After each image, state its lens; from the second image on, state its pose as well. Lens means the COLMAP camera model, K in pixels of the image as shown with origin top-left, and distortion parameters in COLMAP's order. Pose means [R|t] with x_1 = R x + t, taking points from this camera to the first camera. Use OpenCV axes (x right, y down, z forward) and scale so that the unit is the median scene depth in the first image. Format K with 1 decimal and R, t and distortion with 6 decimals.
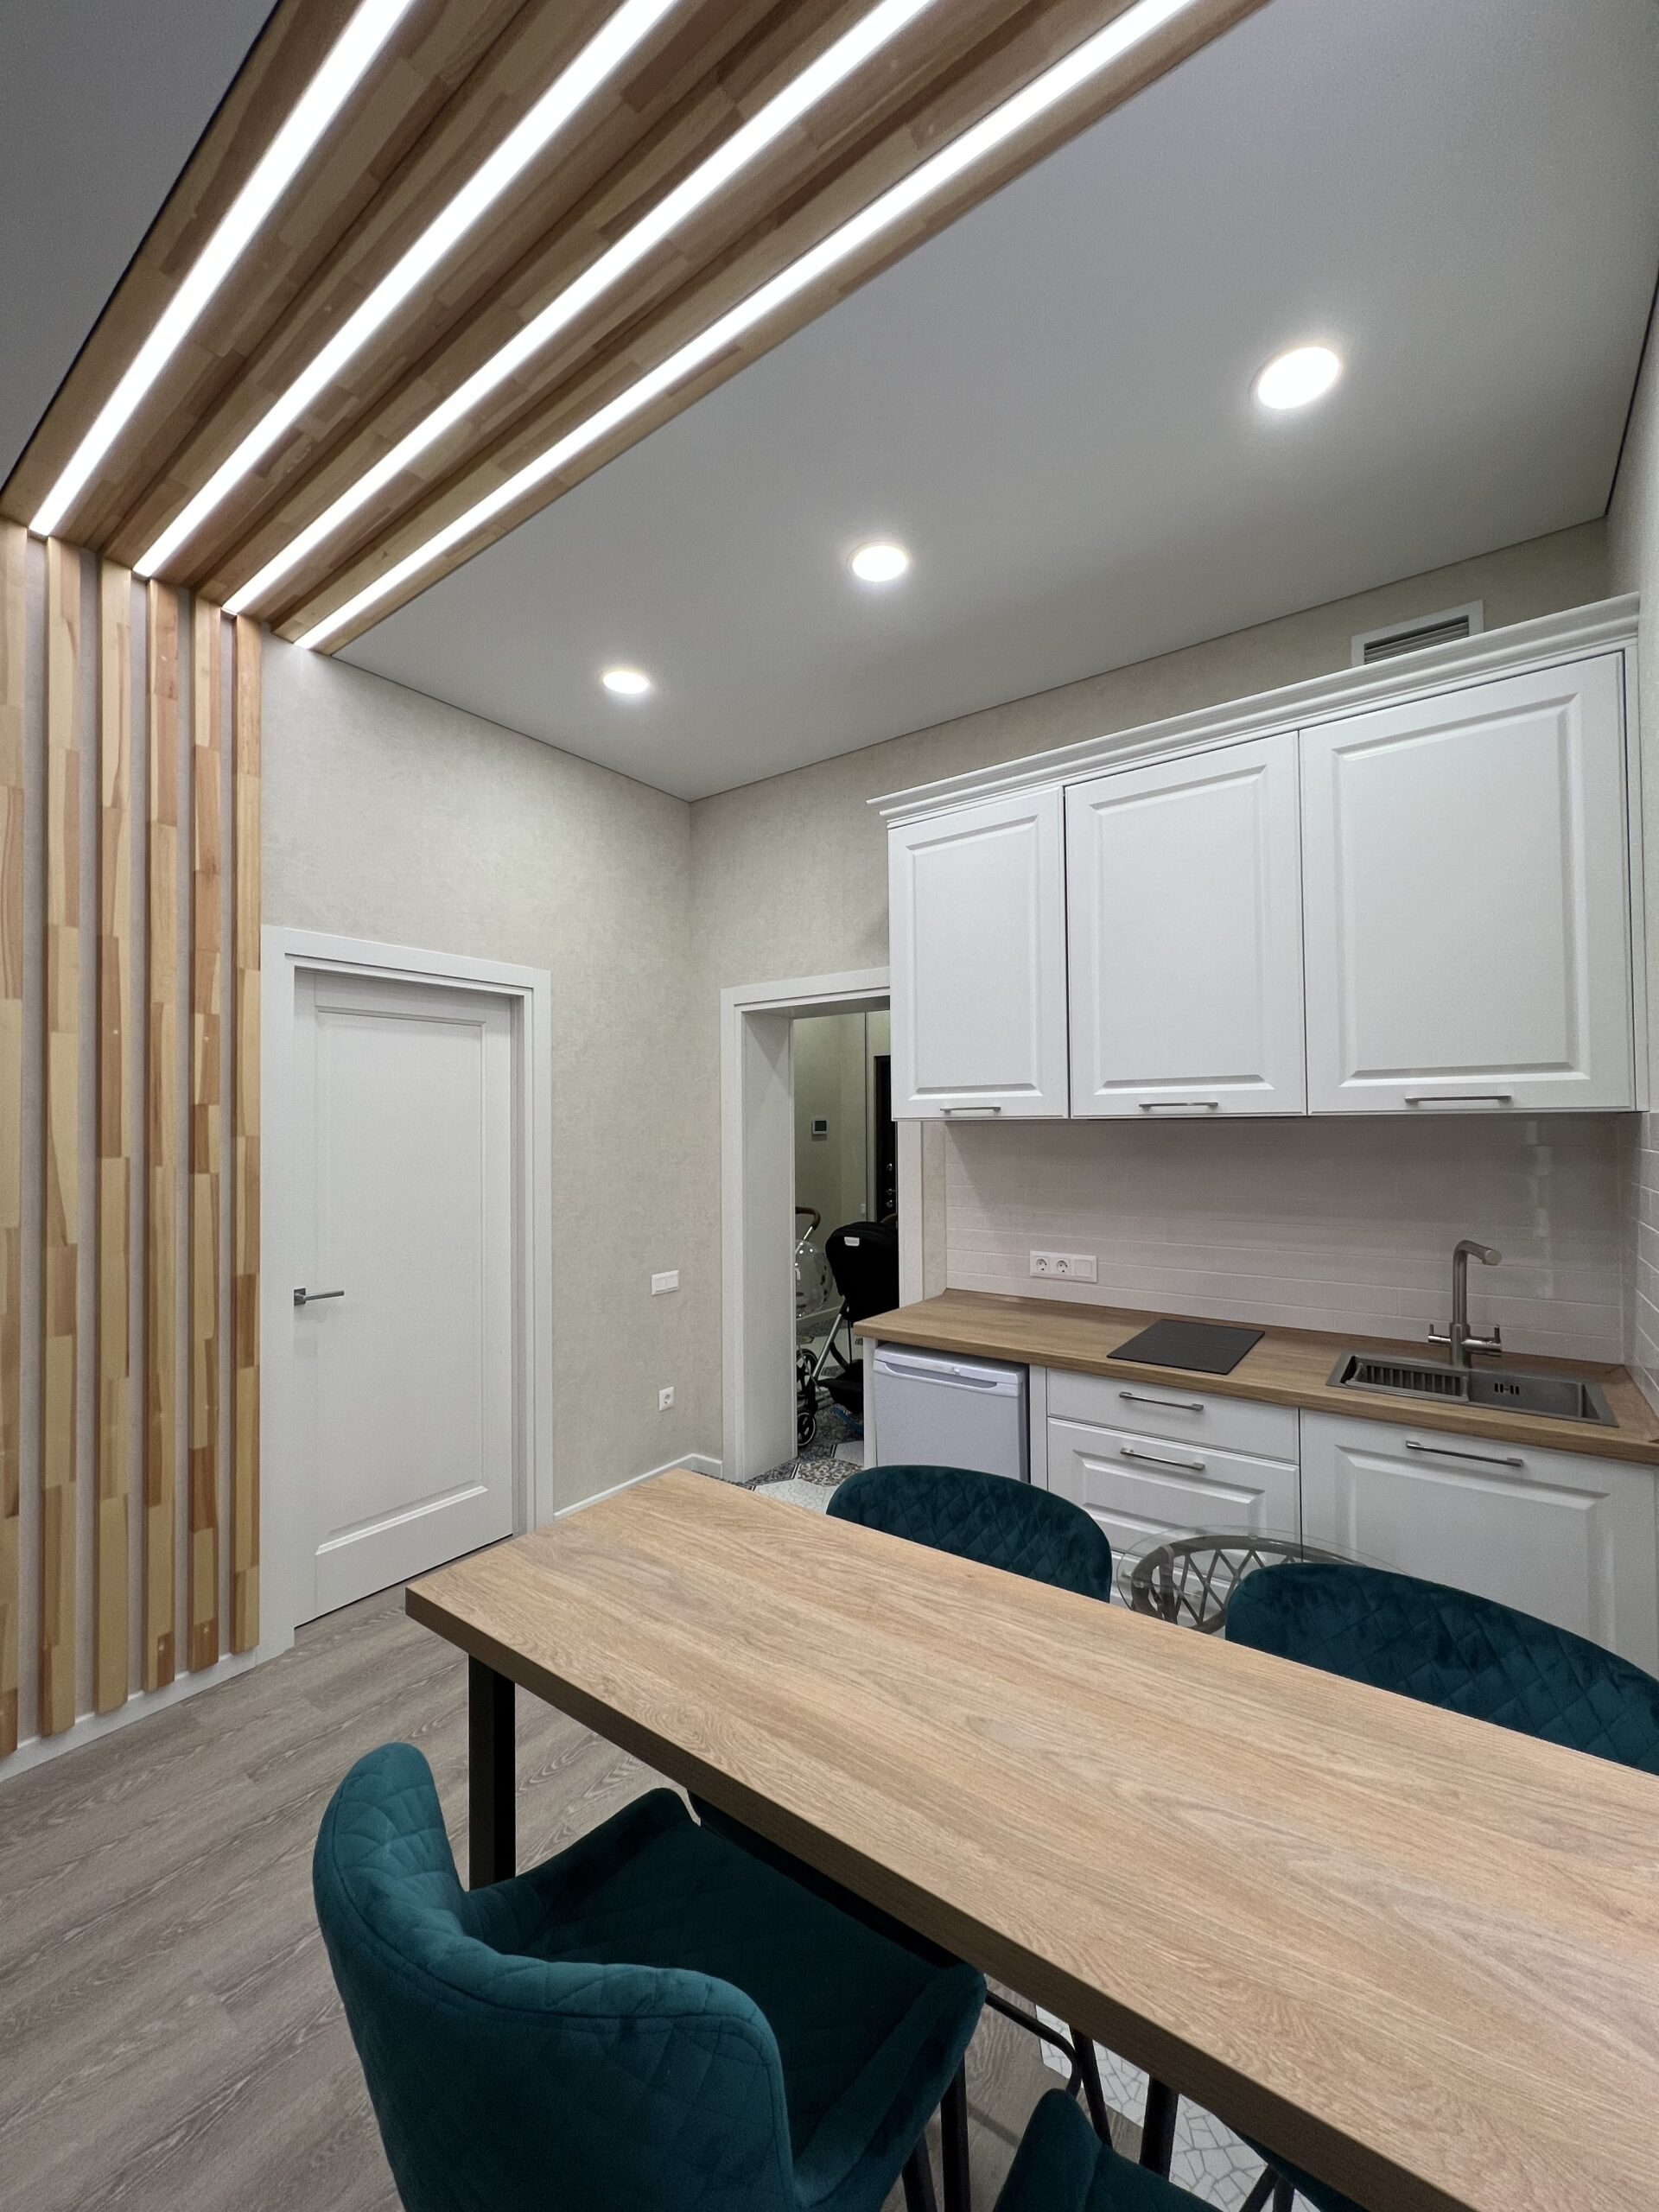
lens RADIAL K [[876.4, 0, 822.9], [0, 876.4, 1109.4], [0, 0, 1]] dist [-0.000722, 0.000538]
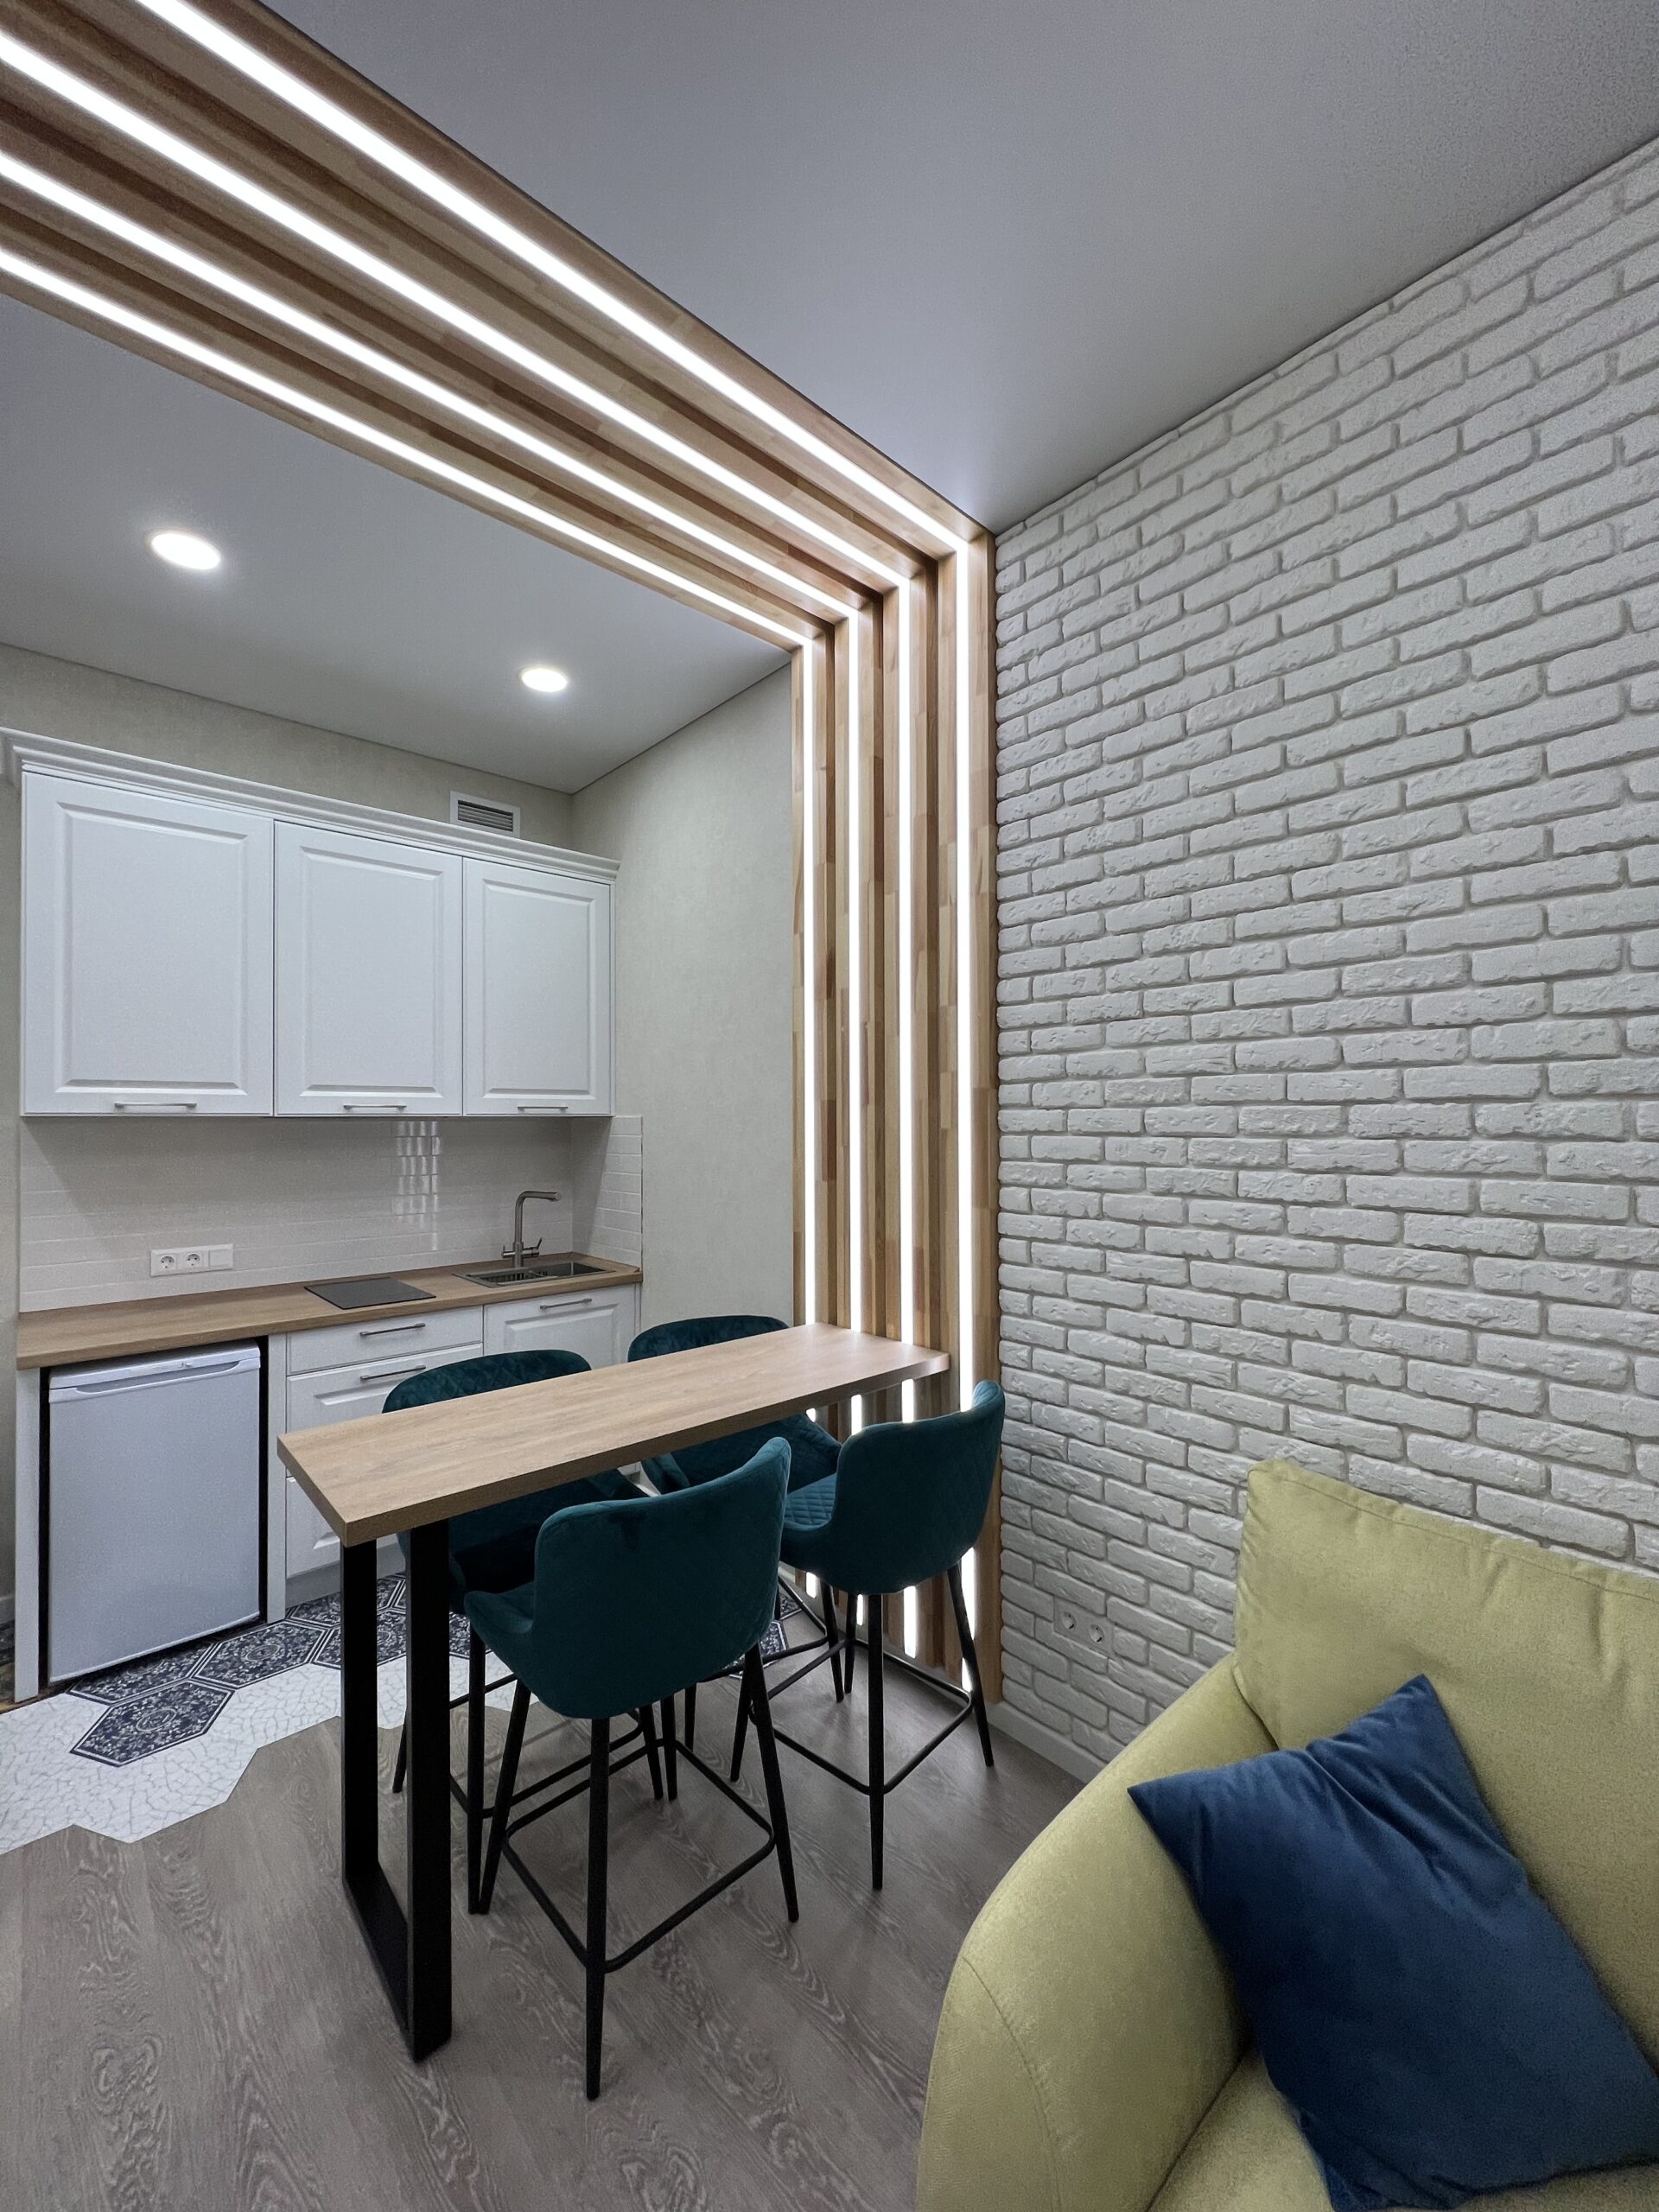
lens RADIAL K [[876.4, 0, 827.3], [0, 876.4, 1111.5], [0, 0, 1]] dist [-0.000722, 0.000538]
pose [[0.198617, 0.018961, 0.979894, -0.808142], [-0.017719, 0.999719, -0.015753, 0.011478], [-0.979917, -0.014234, 0.198897, 0.095994]]
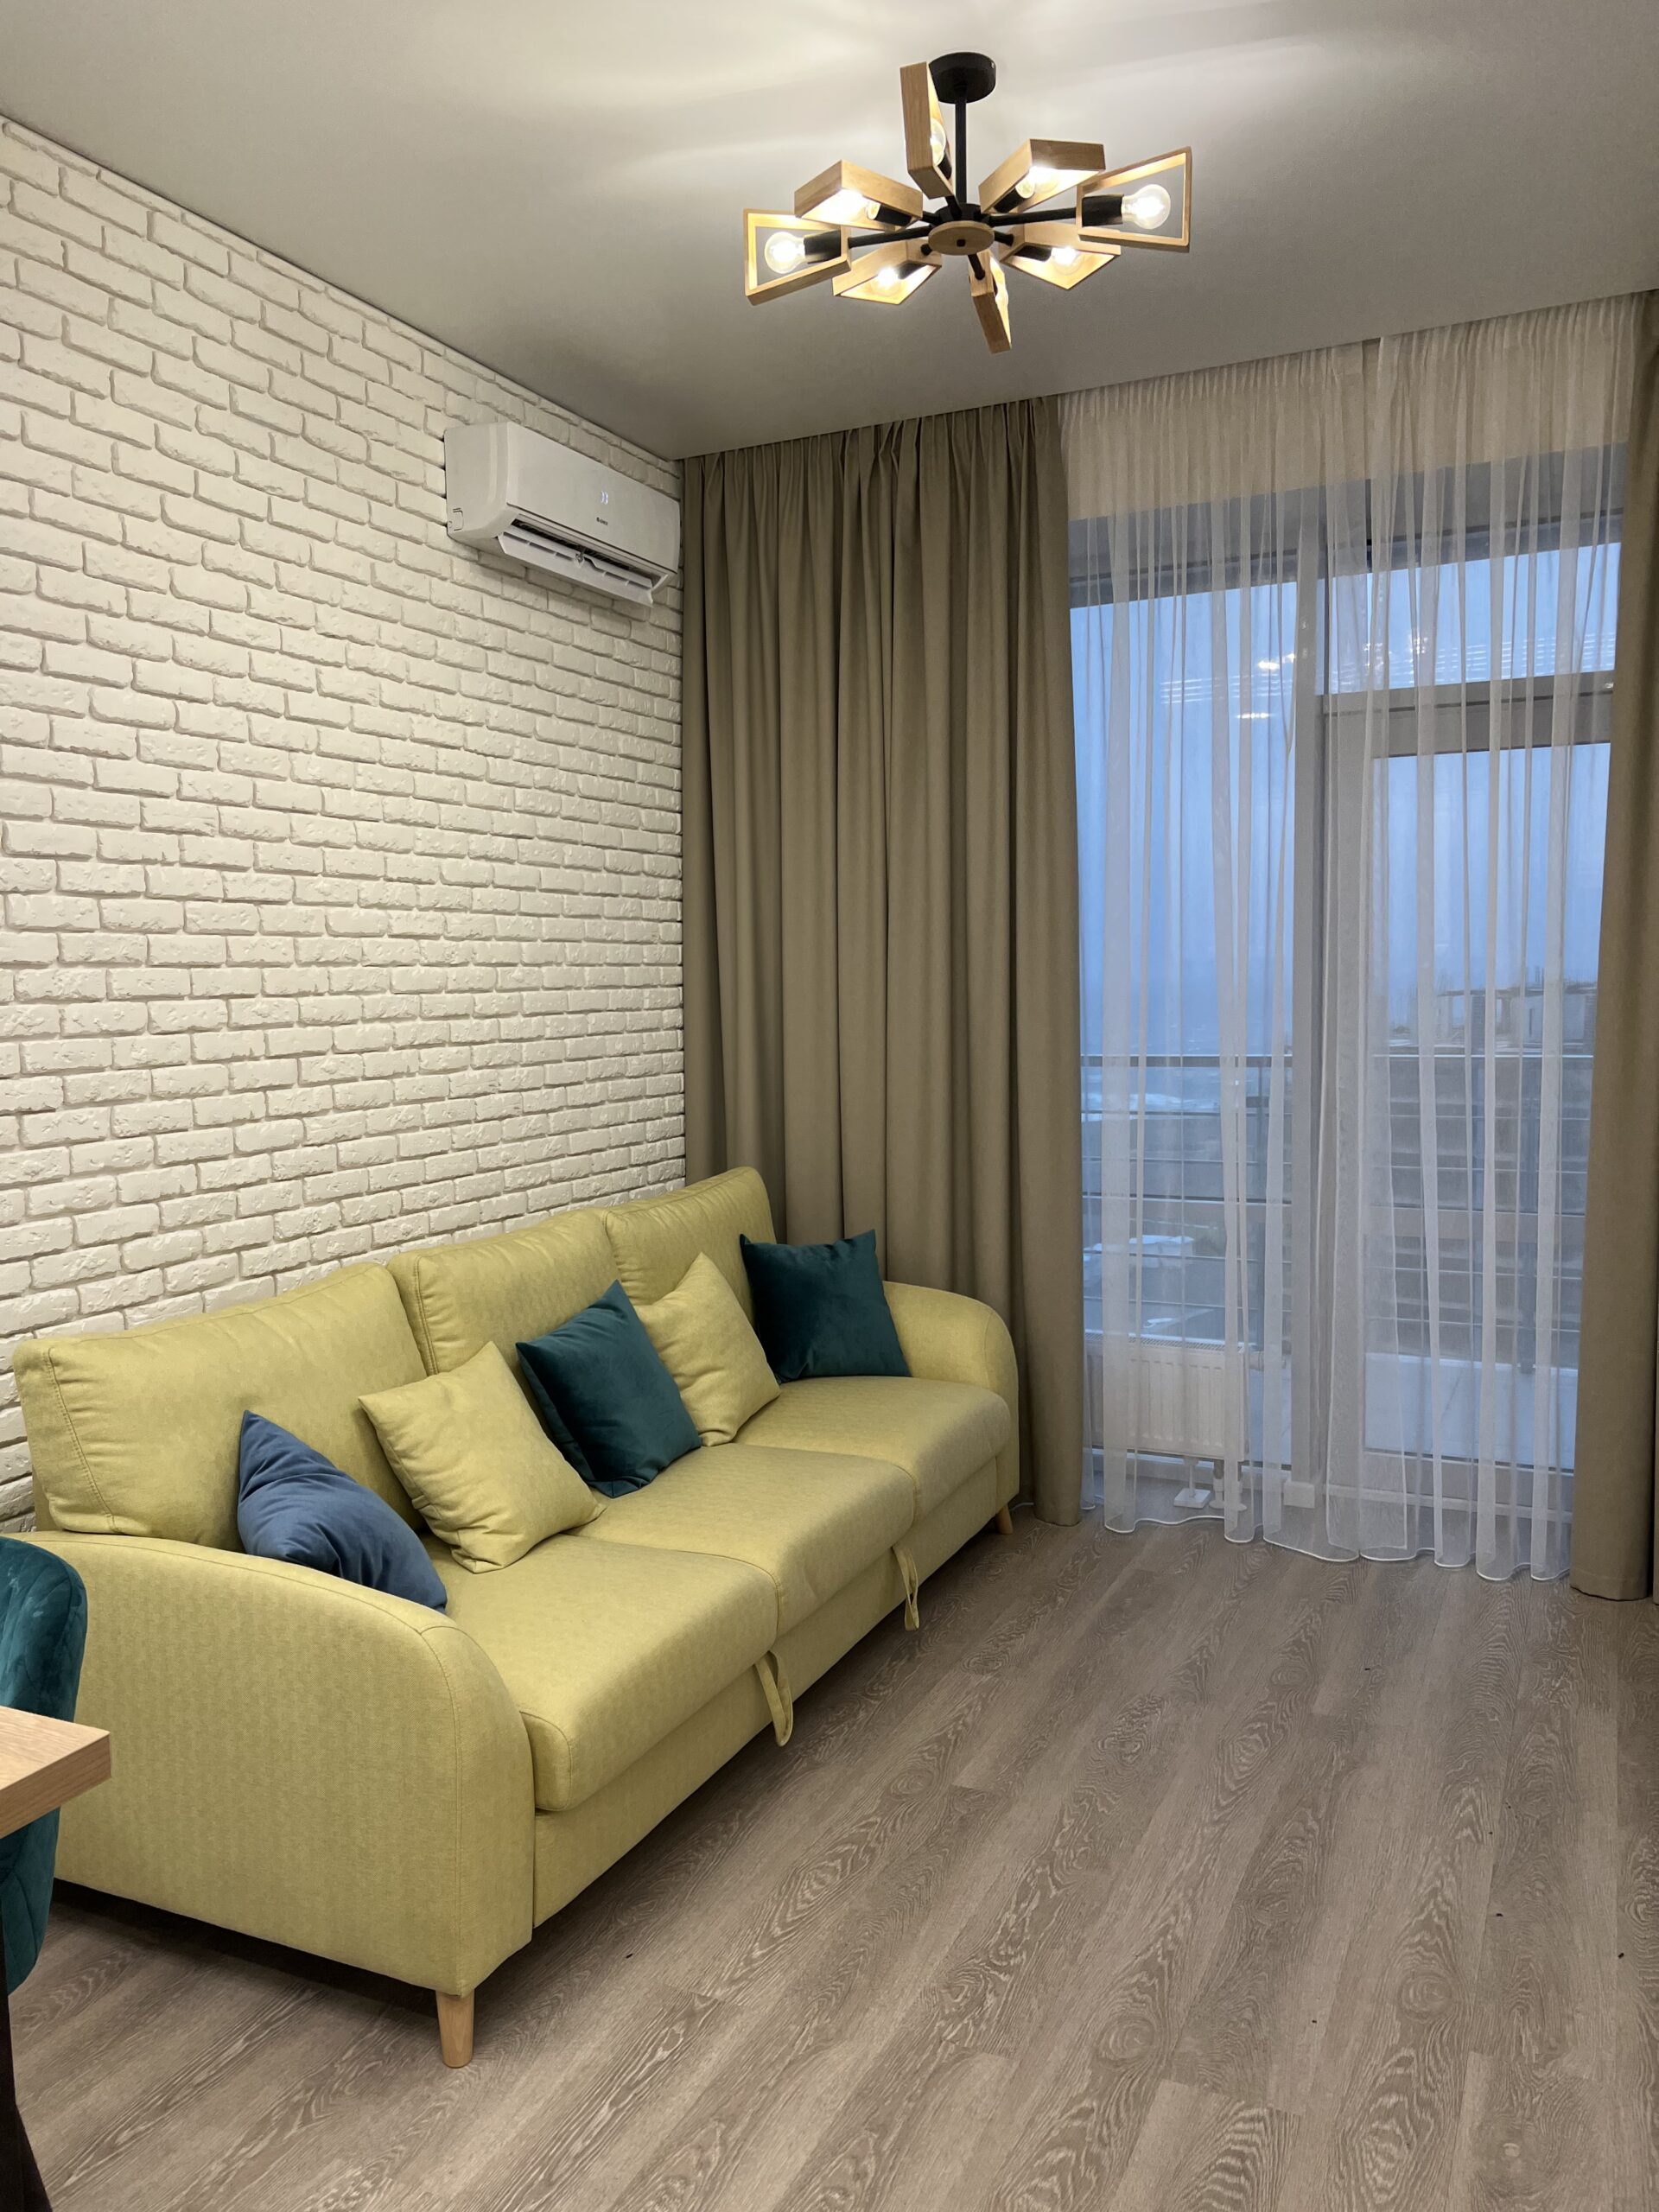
lens RADIAL K [[1657.3, 0, 826.7], [0, 1657.3, 1116.9], [0, 0, 1]] dist [0.047759, -0.049609]
pose [[-0.981707, 0.040916, -0.185947, -0.420961], [0.028209, 0.997115, 0.070475, 0.027878], [0.188294, 0.063940, -0.980029, 1.203152]]
